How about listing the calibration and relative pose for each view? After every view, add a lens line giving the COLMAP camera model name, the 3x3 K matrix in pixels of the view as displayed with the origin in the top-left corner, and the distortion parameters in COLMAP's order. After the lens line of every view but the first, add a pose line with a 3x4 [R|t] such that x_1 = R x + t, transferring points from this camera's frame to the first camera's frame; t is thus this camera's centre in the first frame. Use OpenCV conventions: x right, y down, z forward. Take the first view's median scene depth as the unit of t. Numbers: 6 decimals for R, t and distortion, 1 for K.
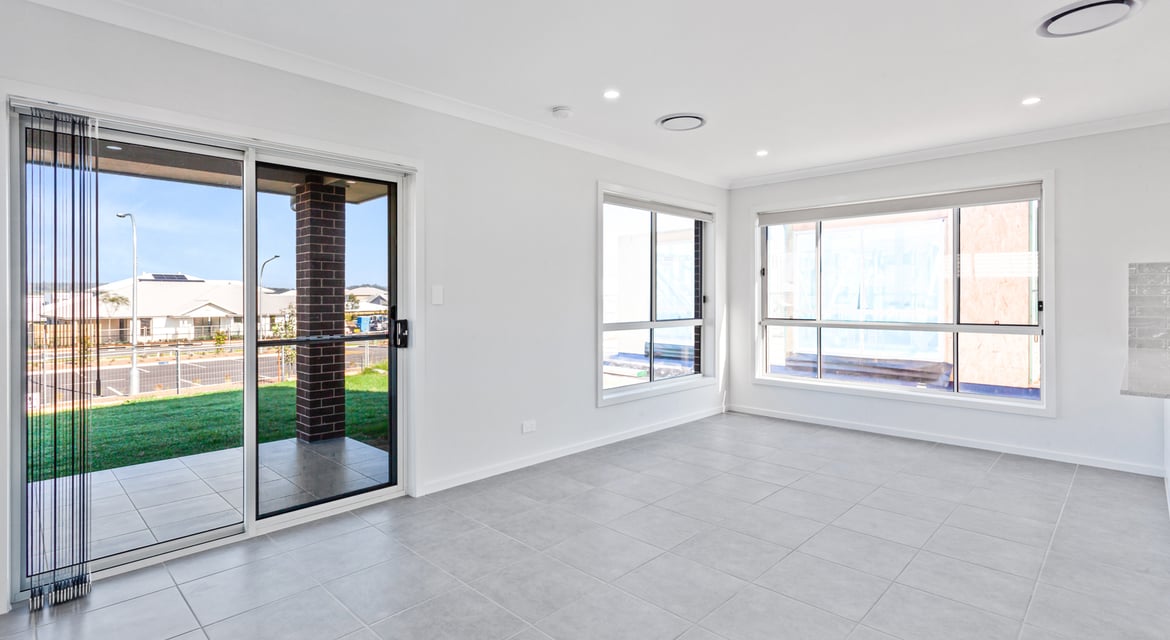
lens RADIAL K [[561.2, 0, 581.4], [0, 561.2, 300.9], [0, 0, 1]] dist [-0.005653, -0.000135]
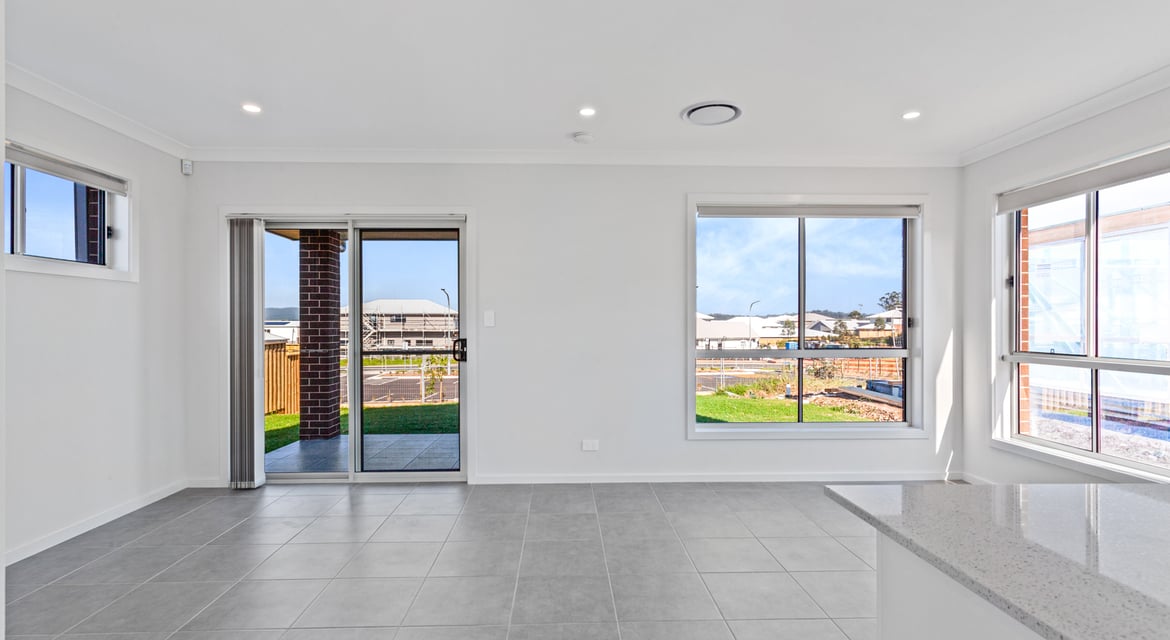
lens RADIAL K [[559.7, 0, 582.3], [0, 559.7, 327.8], [0, 0, 1]] dist [0.000763, 0.001156]
pose [[0.722033, 0.003705, -0.691848, 0.443889], [-0.002604, 0.999993, 0.002638, 0.003273], [0.691853, -0.000103, 0.722038, 0.177034]]
